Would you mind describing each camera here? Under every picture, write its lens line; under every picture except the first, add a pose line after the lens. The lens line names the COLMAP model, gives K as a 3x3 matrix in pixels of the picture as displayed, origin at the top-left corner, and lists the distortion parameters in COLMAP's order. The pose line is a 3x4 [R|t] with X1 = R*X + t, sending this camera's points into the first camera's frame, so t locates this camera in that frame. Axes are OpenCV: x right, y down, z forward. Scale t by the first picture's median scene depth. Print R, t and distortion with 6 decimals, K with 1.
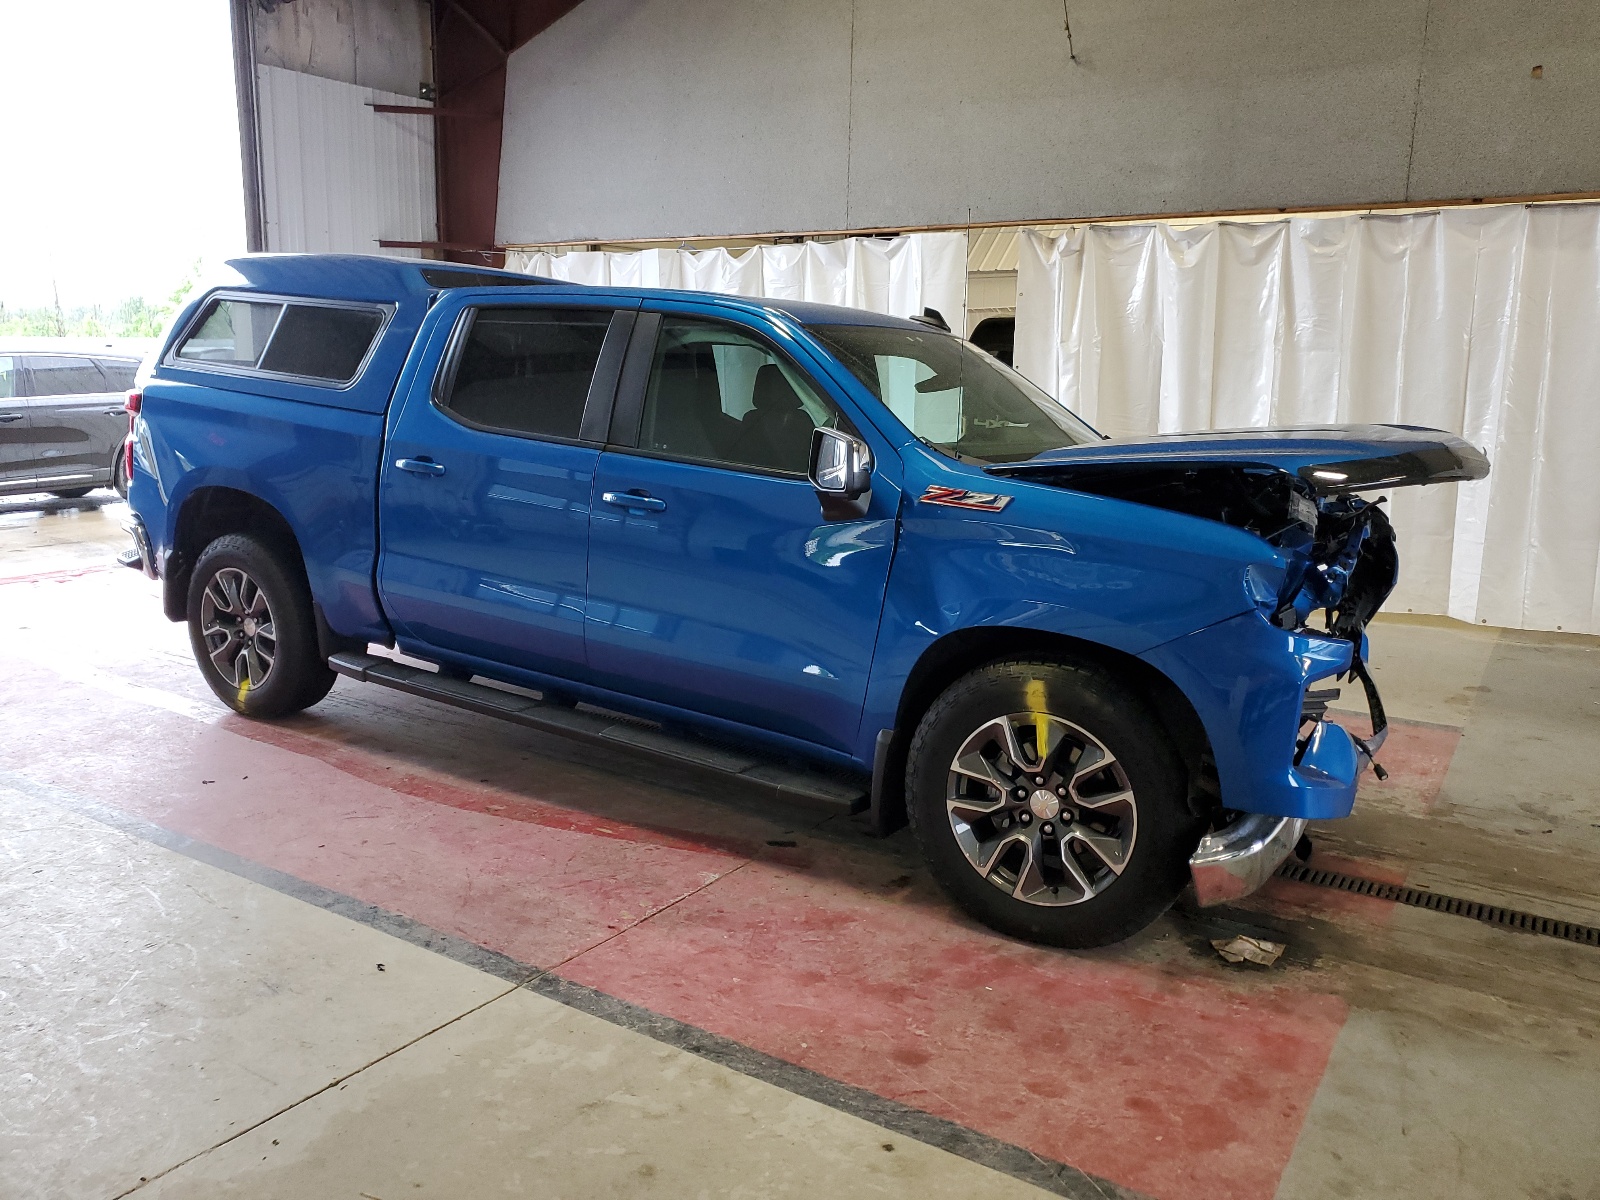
lens RADIAL K [[1264.3, 0, 800.0], [0, 1264.3, 600.0], [0, 0, 1]] dist [0.007699, 0.007158]
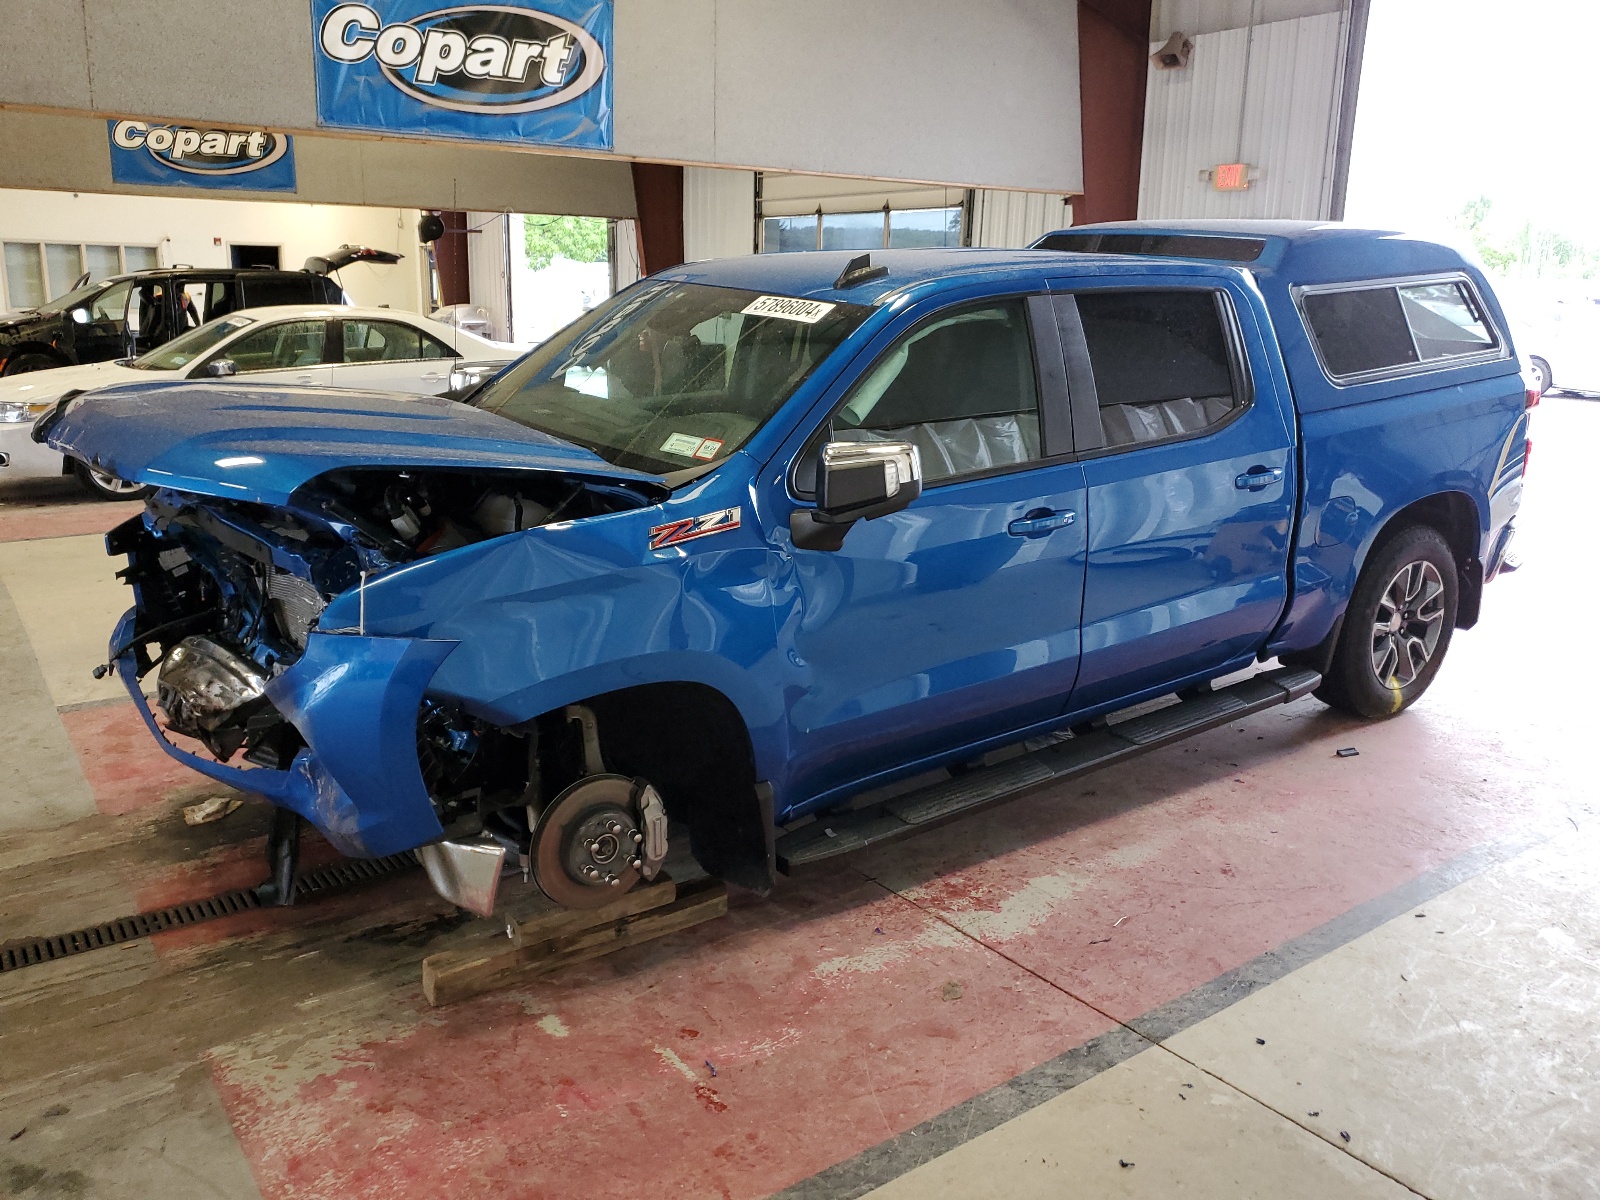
lens RADIAL K [[1227.5, 0, 800.0], [0, 1227.5, 600.0], [0, 0, 1]] dist [0.009374, 0.006377]
pose [[-0.367681, 0.214175, -0.904953, 1.177432], [-0.201357, 0.931698, 0.302316, -0.372968], [0.907891, 0.293375, -0.299442, 1.830143]]
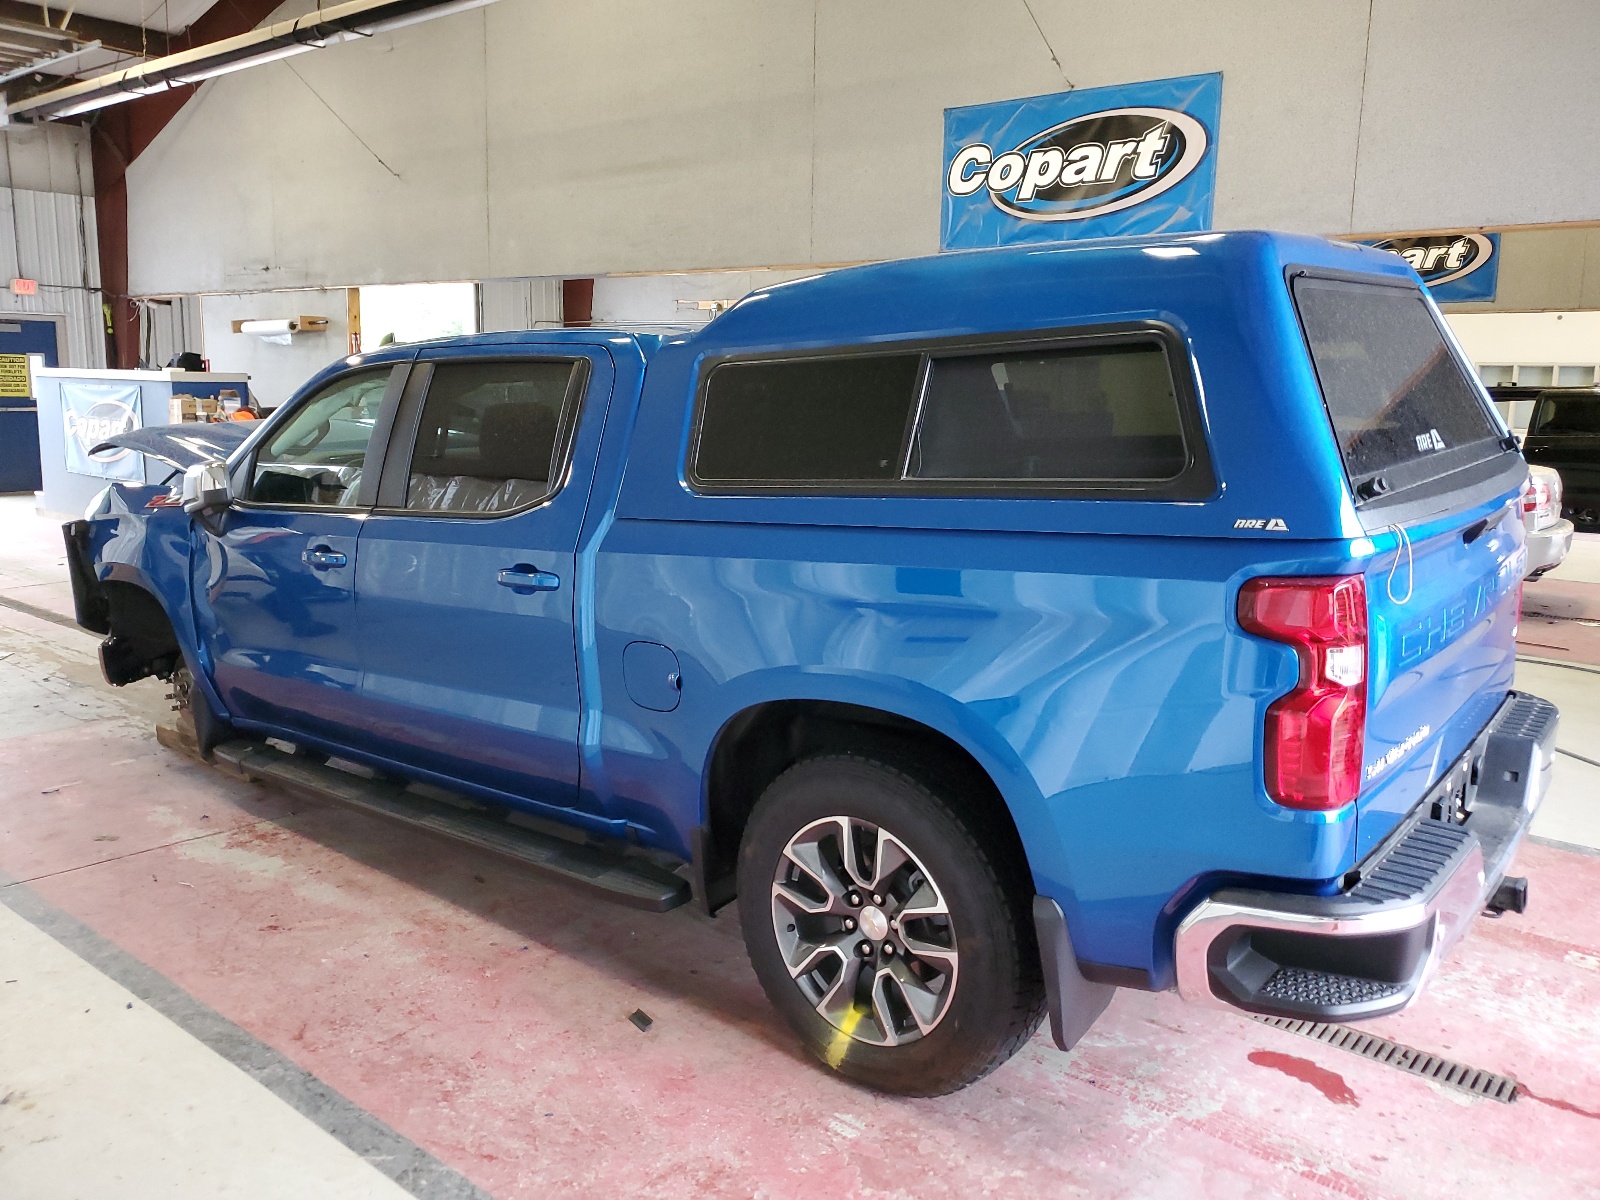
lens RADIAL K [[1264.3, 0, 800.0], [0, 1264.3, 600.0], [0, 0, 1]] dist [0.007699, 0.007158]
pose [[-0.992668, -0.054990, 0.107638, -0.437215], [-0.012392, 0.932126, 0.361922, -0.570126], [-0.120235, 0.357934, -0.925973, 2.776587]]
